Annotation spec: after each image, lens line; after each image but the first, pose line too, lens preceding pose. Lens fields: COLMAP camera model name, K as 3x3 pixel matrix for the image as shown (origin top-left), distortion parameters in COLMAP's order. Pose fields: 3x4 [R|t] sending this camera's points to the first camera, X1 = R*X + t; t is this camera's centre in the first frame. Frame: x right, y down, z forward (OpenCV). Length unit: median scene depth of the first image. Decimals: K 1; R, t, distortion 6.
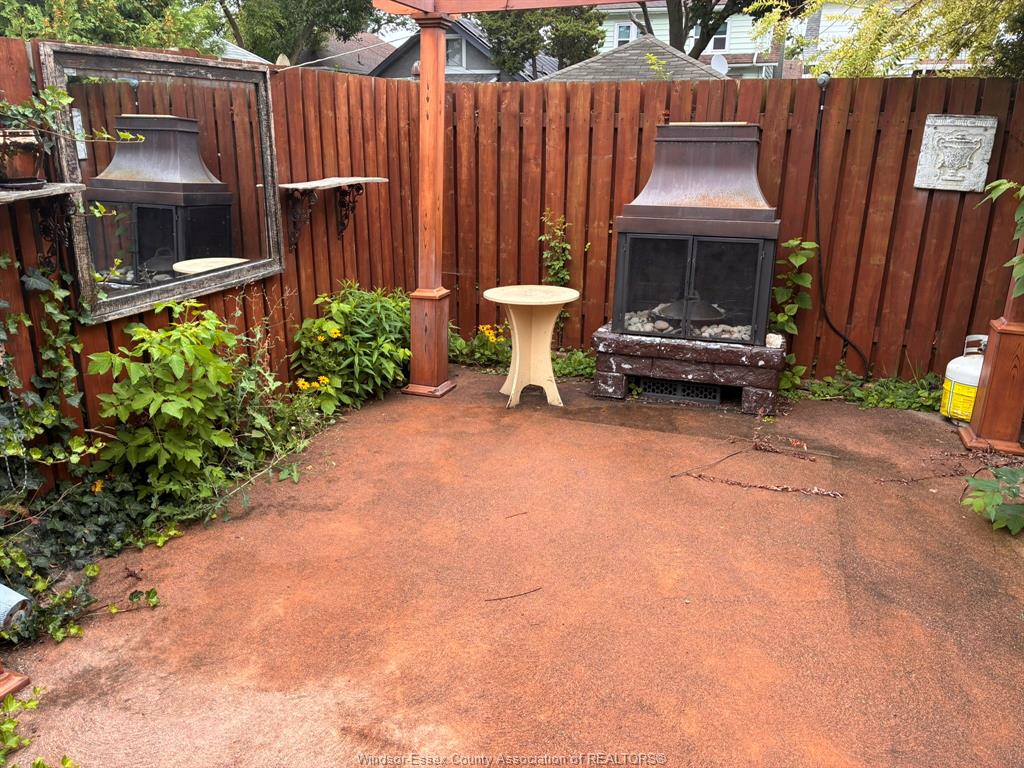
lens RADIAL K [[773.9, 0, 511.9], [0, 773.9, 374.5], [0, 0, 1]] dist [0.044013, -0.071543]
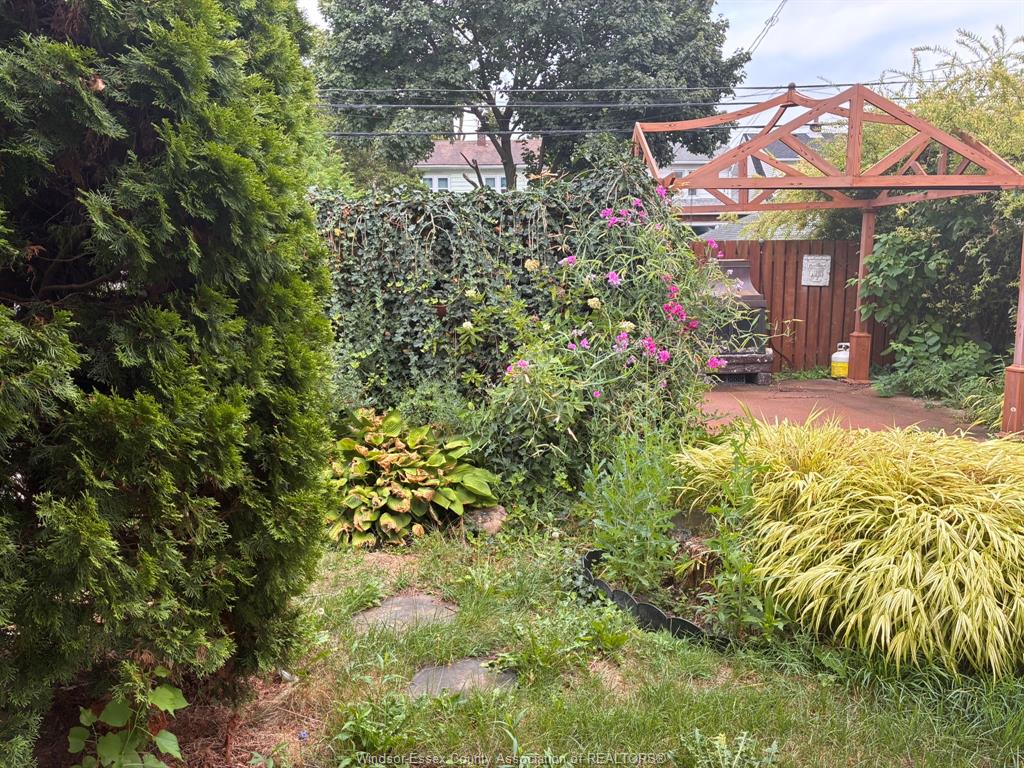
lens RADIAL K [[773.6, 0, 515.1], [0, 773.6, 379.8], [0, 0, 1]] dist [0.046763, -0.040521]
pose [[0.938984, -0.071682, 0.336408, -1.122626], [0.121330, 0.984201, -0.128945, 0.240611], [-0.321850, 0.161894, 0.932847, -0.872343]]
